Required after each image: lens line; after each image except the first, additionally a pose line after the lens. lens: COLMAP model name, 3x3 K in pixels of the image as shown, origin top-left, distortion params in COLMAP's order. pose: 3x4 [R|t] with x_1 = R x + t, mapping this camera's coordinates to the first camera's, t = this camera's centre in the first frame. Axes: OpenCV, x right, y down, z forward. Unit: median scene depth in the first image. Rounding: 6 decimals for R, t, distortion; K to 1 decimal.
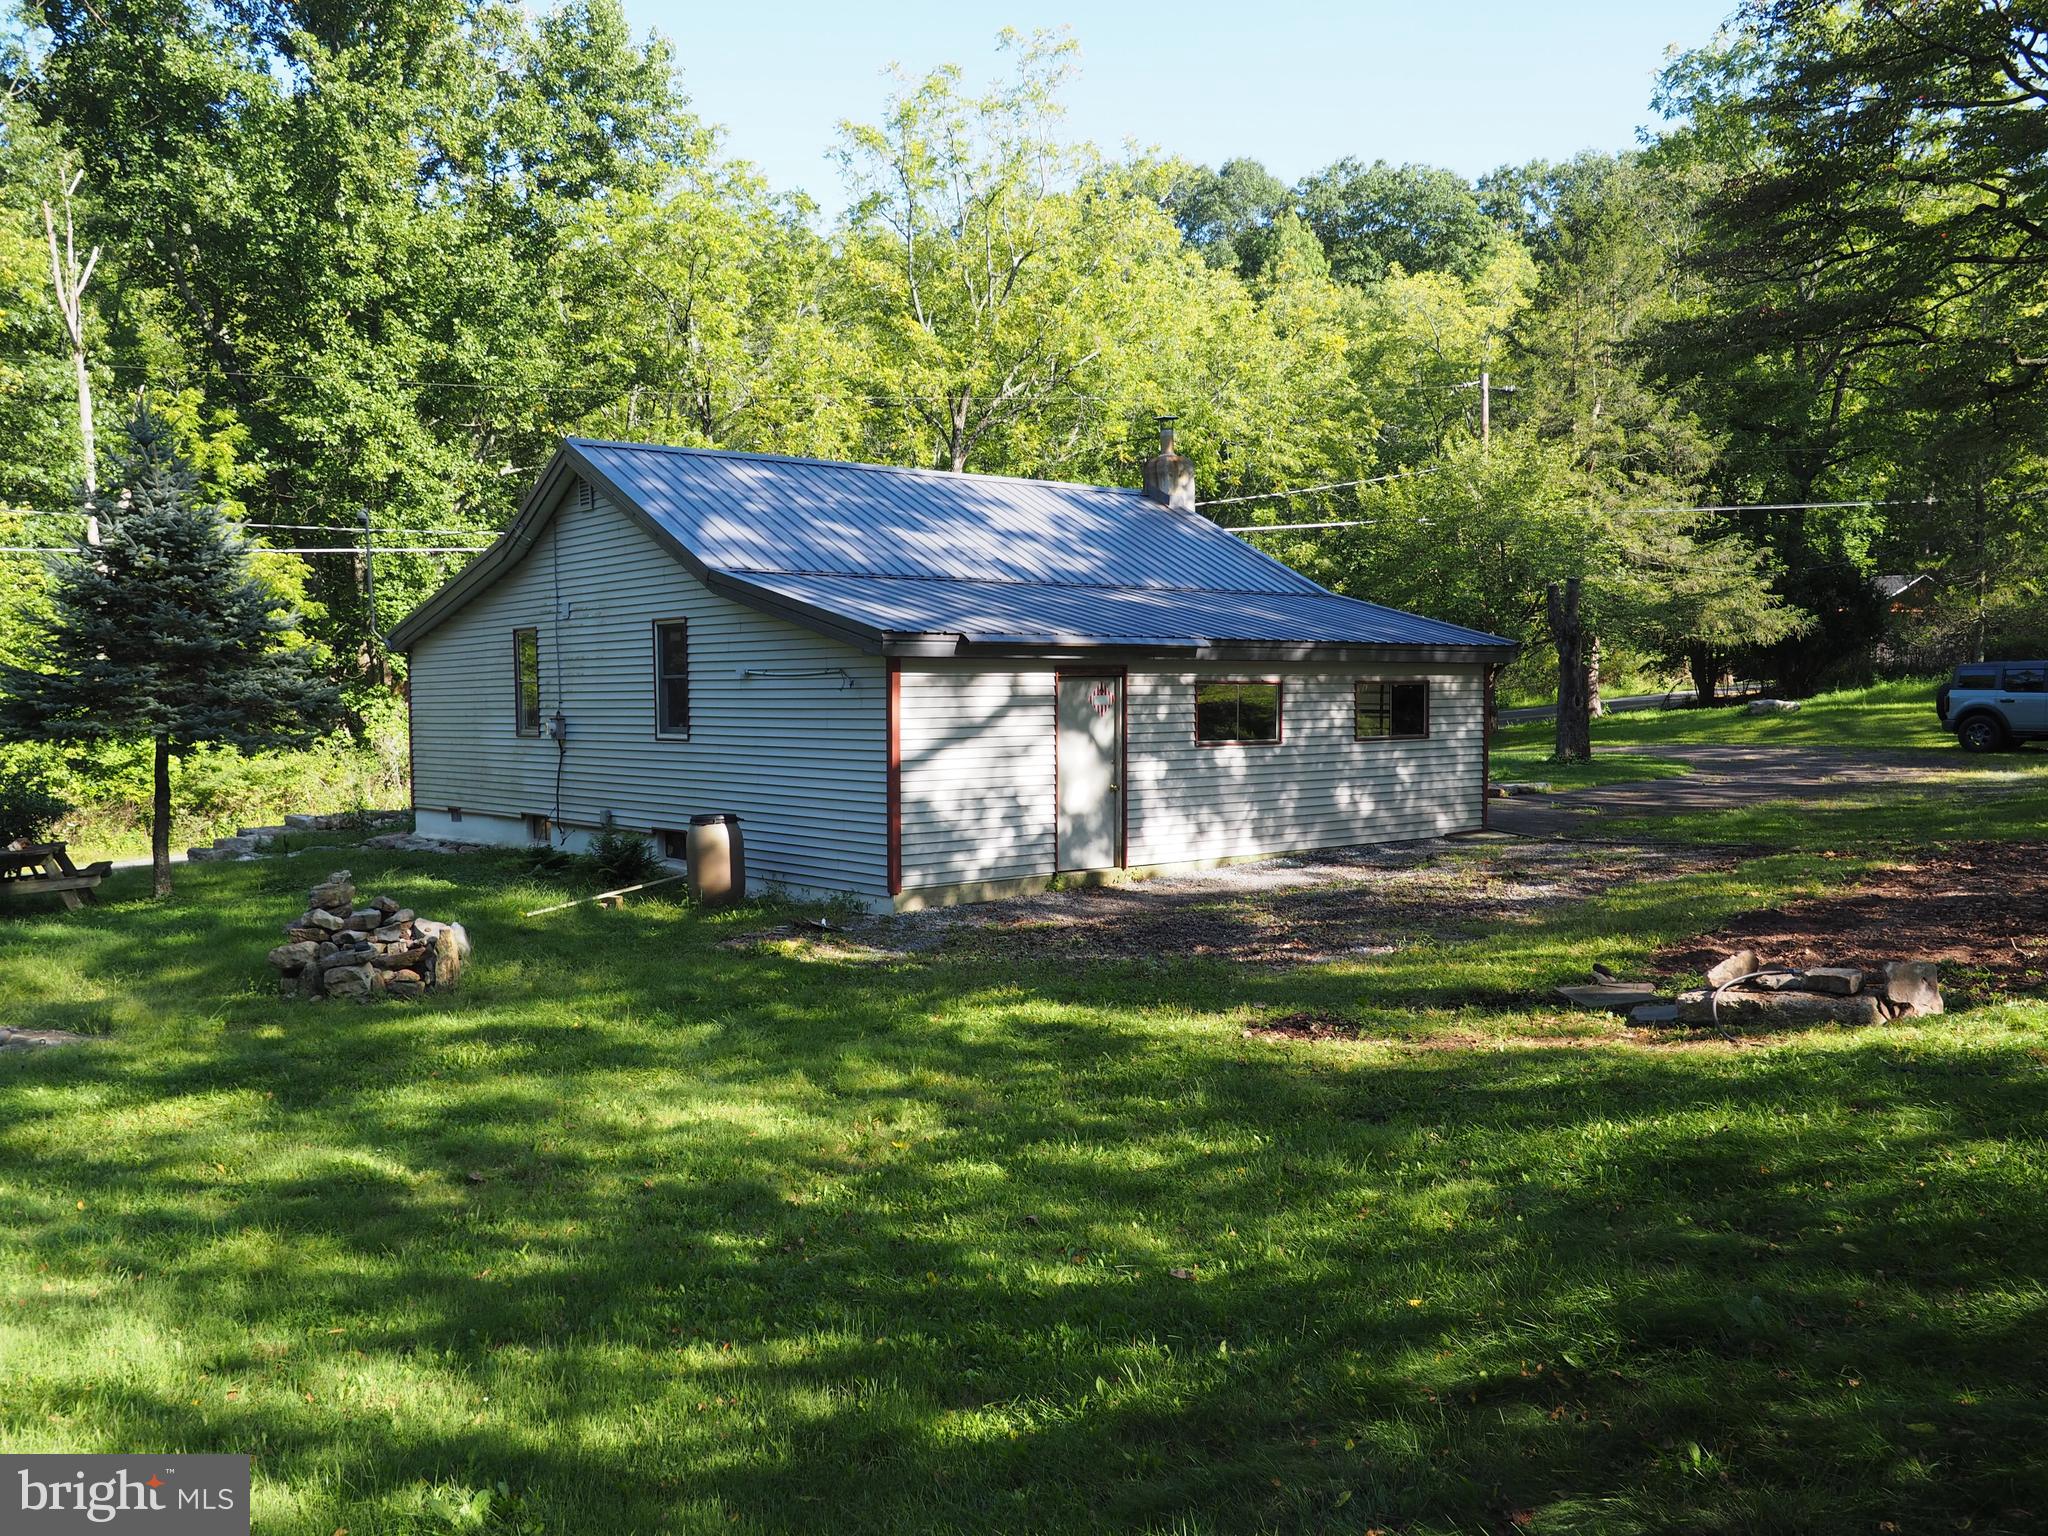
lens RADIAL K [[1768.1, 0, 1027.9], [0, 1768.1, 788.8], [0, 0, 1]] dist [0.005072, -0.016930]
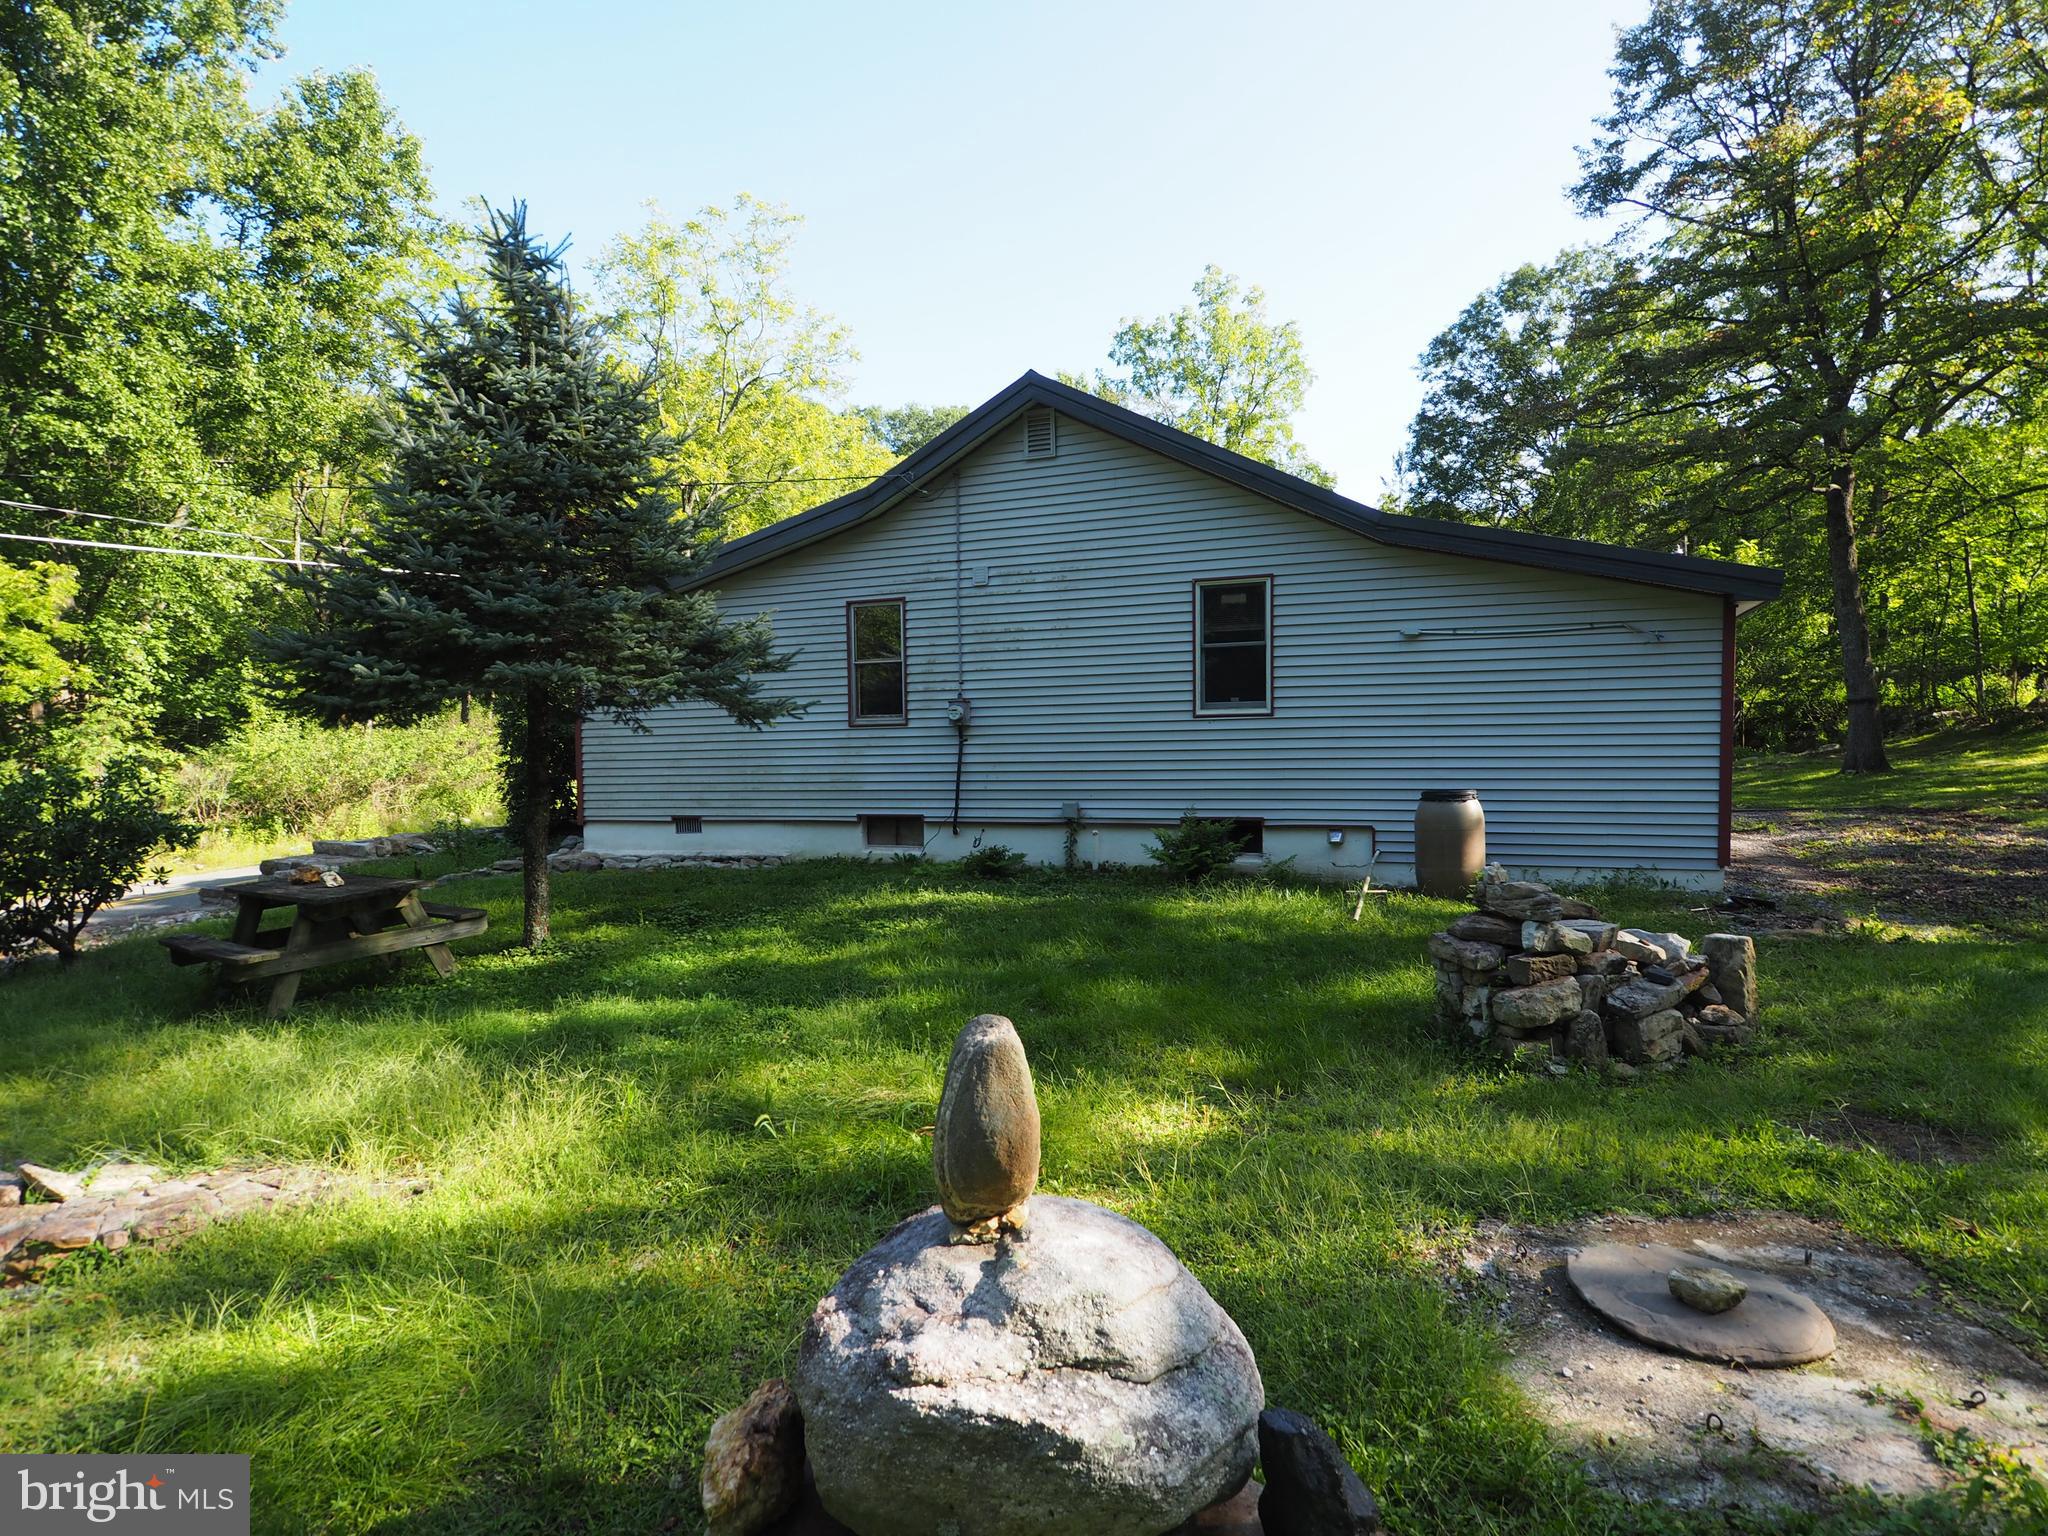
lens RADIAL K [[1164.4, 0, 976.0], [0, 1164.4, 765.6], [0, 0, 1]] dist [-0.006541, -0.000136]
pose [[0.880085, -0.000118, 0.474816, -0.276475], [0.027107, 0.998382, -0.049995, 0.010601], [-0.474042, 0.056871, 0.878664, 0.260562]]
